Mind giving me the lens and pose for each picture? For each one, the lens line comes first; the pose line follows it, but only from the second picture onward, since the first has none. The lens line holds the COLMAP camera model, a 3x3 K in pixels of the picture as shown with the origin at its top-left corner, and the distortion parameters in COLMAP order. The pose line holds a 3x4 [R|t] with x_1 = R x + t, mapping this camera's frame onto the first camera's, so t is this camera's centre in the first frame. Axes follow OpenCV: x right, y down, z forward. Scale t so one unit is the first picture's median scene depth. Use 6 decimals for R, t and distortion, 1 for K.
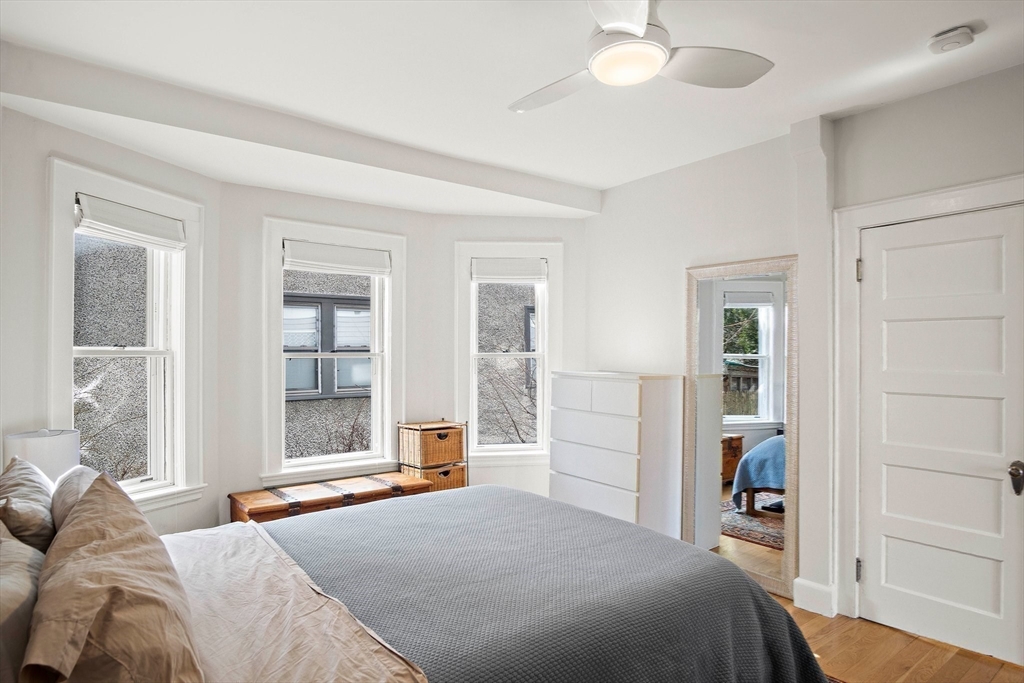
lens RADIAL K [[564.5, 0, 508.9], [0, 564.5, 339.1], [0, 0, 1]] dist [-0.027997, 0.008875]
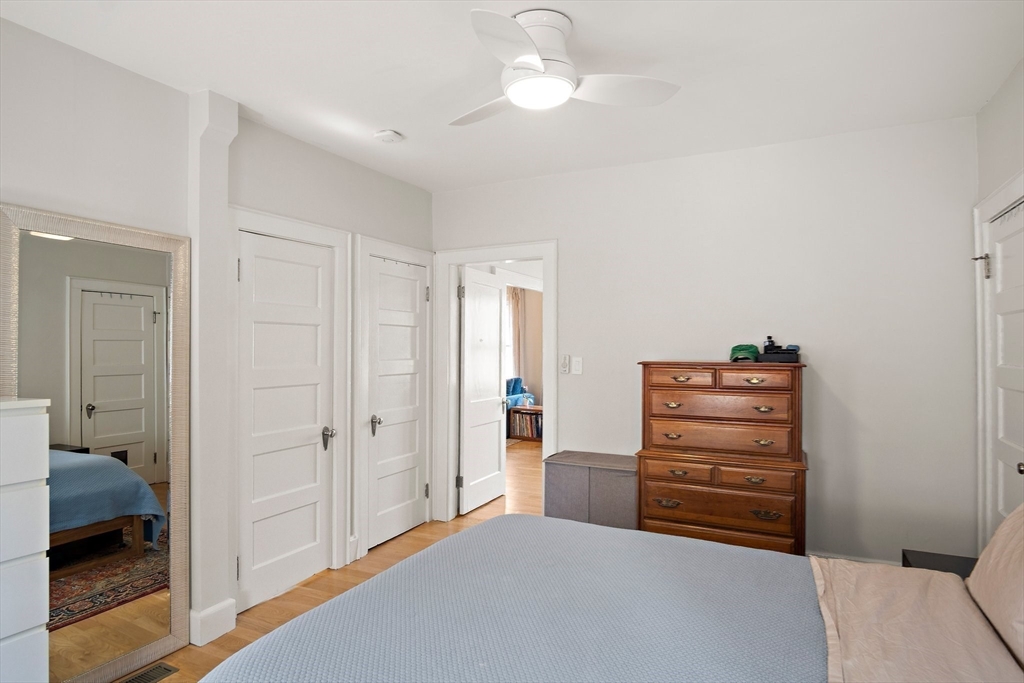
lens RADIAL K [[564.5, 0, 508.9], [0, 564.5, 339.1], [0, 0, 1]] dist [-0.027997, 0.008875]
pose [[-0.415088, 0.012118, 0.909701, -0.543429], [-0.008252, 0.999820, -0.017084, 0.015514], [-0.909744, -0.014598, -0.414913, 1.071736]]
